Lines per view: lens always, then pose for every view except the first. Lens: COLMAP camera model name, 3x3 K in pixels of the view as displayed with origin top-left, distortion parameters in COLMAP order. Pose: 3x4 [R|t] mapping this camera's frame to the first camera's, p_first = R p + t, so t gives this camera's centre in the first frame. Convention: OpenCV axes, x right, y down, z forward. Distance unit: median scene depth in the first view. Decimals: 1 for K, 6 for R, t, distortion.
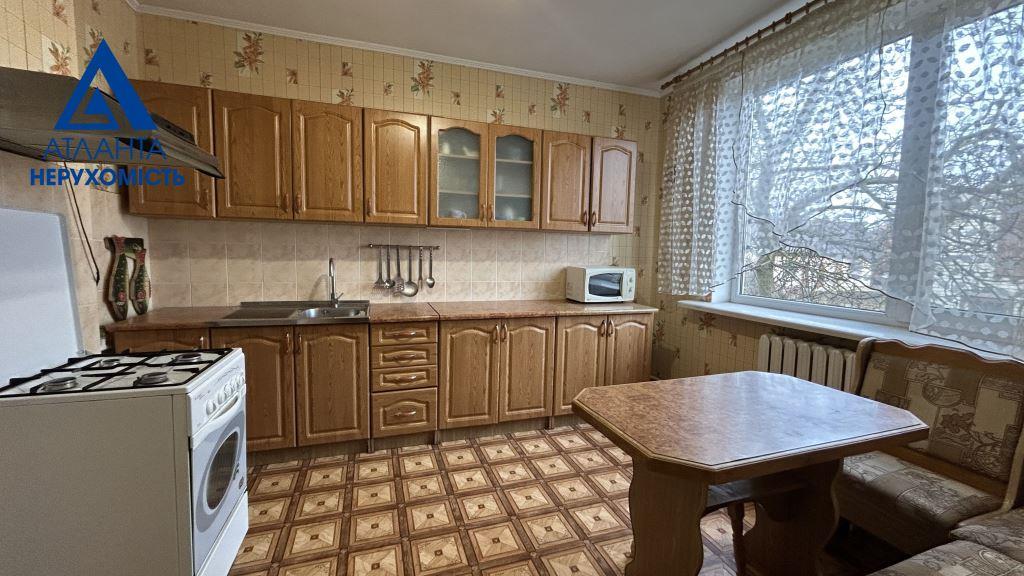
lens RADIAL K [[412.2, 0, 509.1], [0, 412.2, 285.6], [0, 0, 1]] dist [-0.001401, 0.000098]
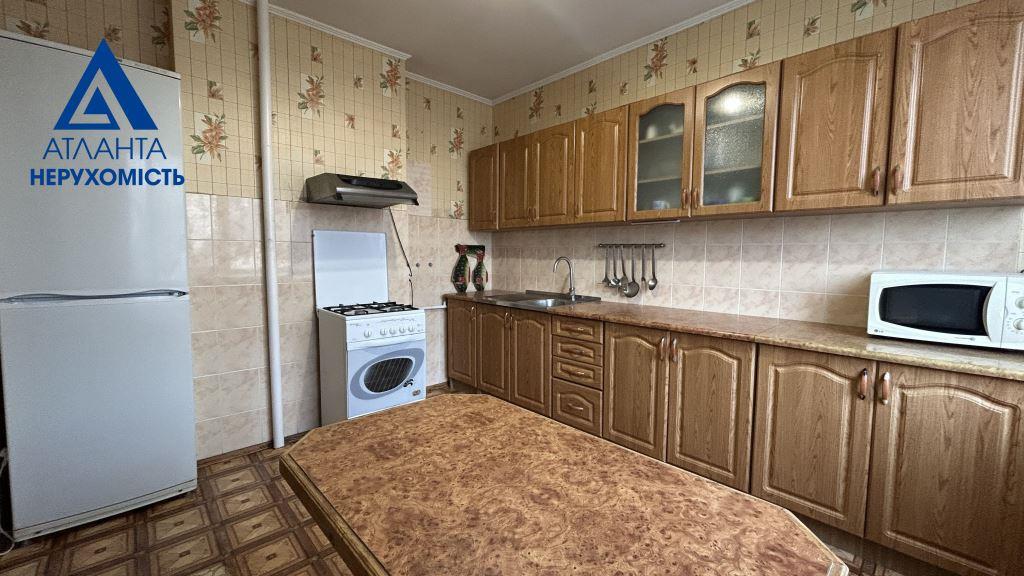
lens RADIAL K [[412.2, 0, 509.1], [0, 412.2, 285.6], [0, 0, 1]] dist [-0.001401, 0.000098]
pose [[0.409863, 0.051678, -0.910682, 0.538558], [-0.073897, 0.996993, 0.023318, -0.002328], [0.909149, 0.057740, 0.412450, 0.366796]]
